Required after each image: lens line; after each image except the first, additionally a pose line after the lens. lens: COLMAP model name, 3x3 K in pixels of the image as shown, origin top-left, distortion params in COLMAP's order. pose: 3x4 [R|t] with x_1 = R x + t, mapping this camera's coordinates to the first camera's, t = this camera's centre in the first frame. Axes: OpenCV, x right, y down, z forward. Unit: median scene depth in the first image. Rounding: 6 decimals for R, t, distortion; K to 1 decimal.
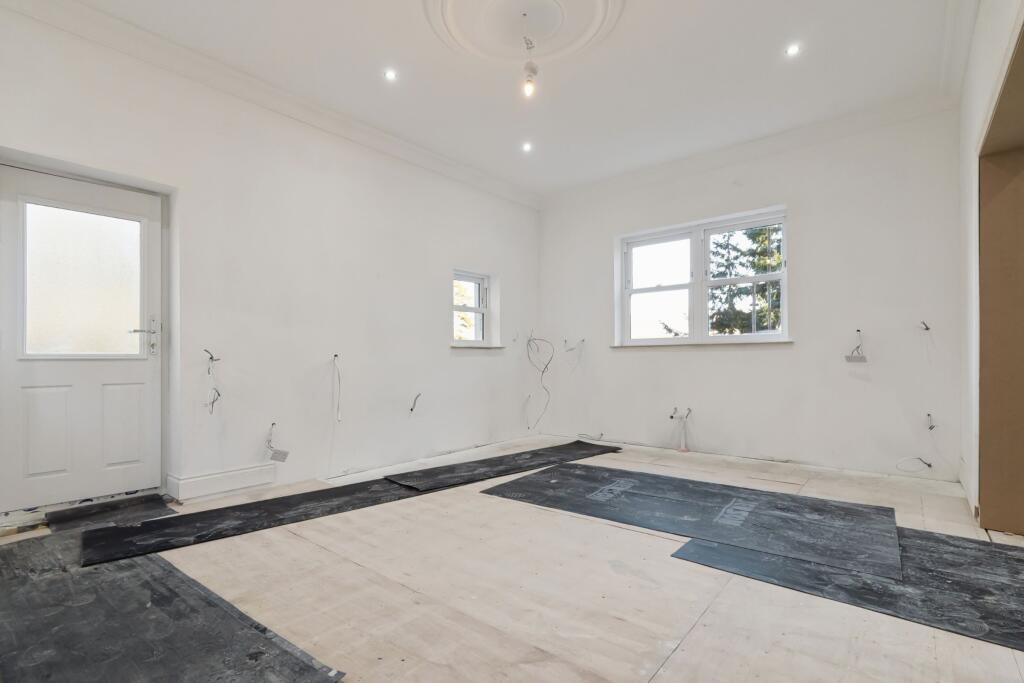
lens RADIAL K [[476.0, 0, 511.2], [0, 476.0, 355.8], [0, 0, 1]] dist [-0.001701, -0.000056]
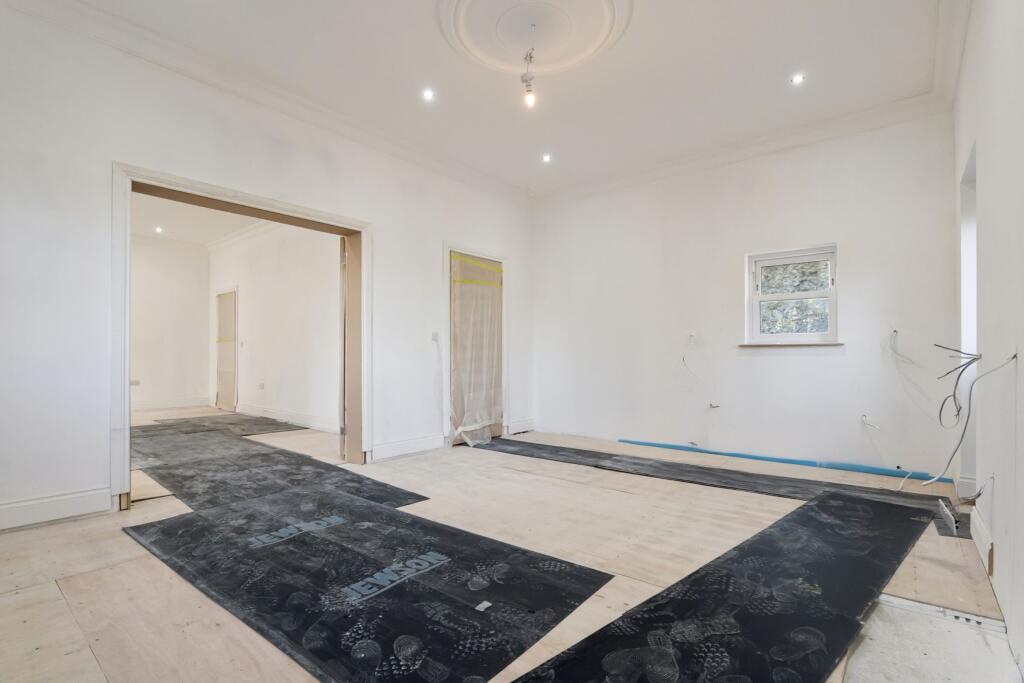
lens RADIAL K [[485.6, 0, 513.1], [0, 485.6, 356.4], [0, 0, 1]] dist [-0.022642, 0.000272]
pose [[-0.999974, 0.003963, -0.006017, 0.070538], [0.003988, 0.999983, -0.004171, 0.006865], [0.006000, -0.004195, -0.999973, 1.752889]]
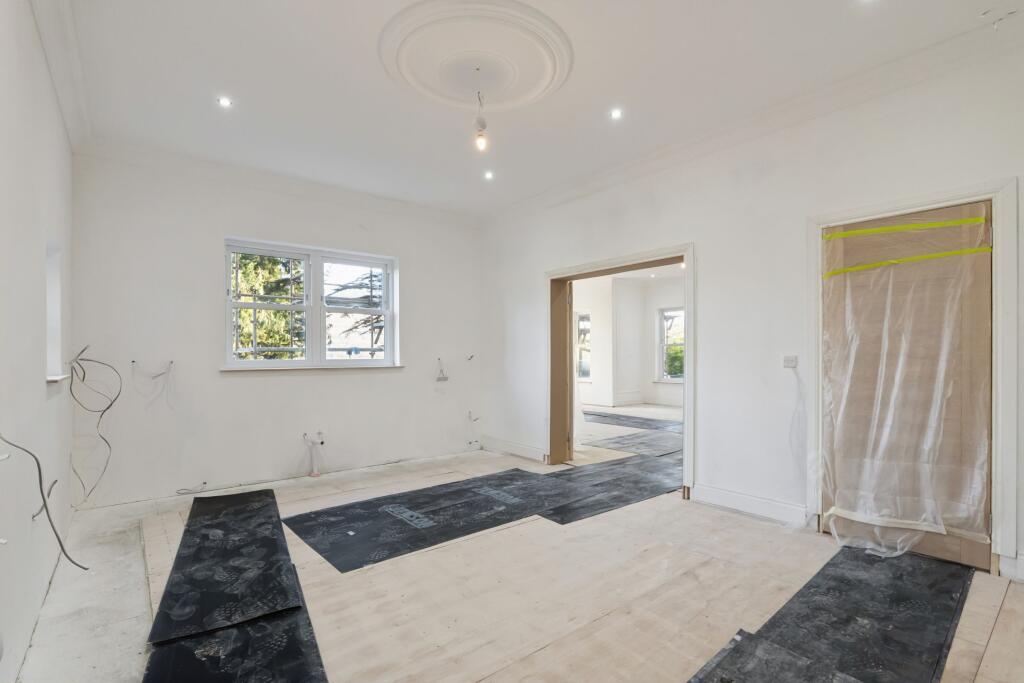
lens RADIAL K [[485.6, 0, 513.1], [0, 485.6, 356.4], [0, 0, 1]] dist [-0.022642, 0.000272]
pose [[0.201938, 0.003308, 0.979393, -0.850234], [-0.000730, 0.999995, -0.003227, -0.072040], [-0.979398, -0.000063, 0.201939, 0.610966]]
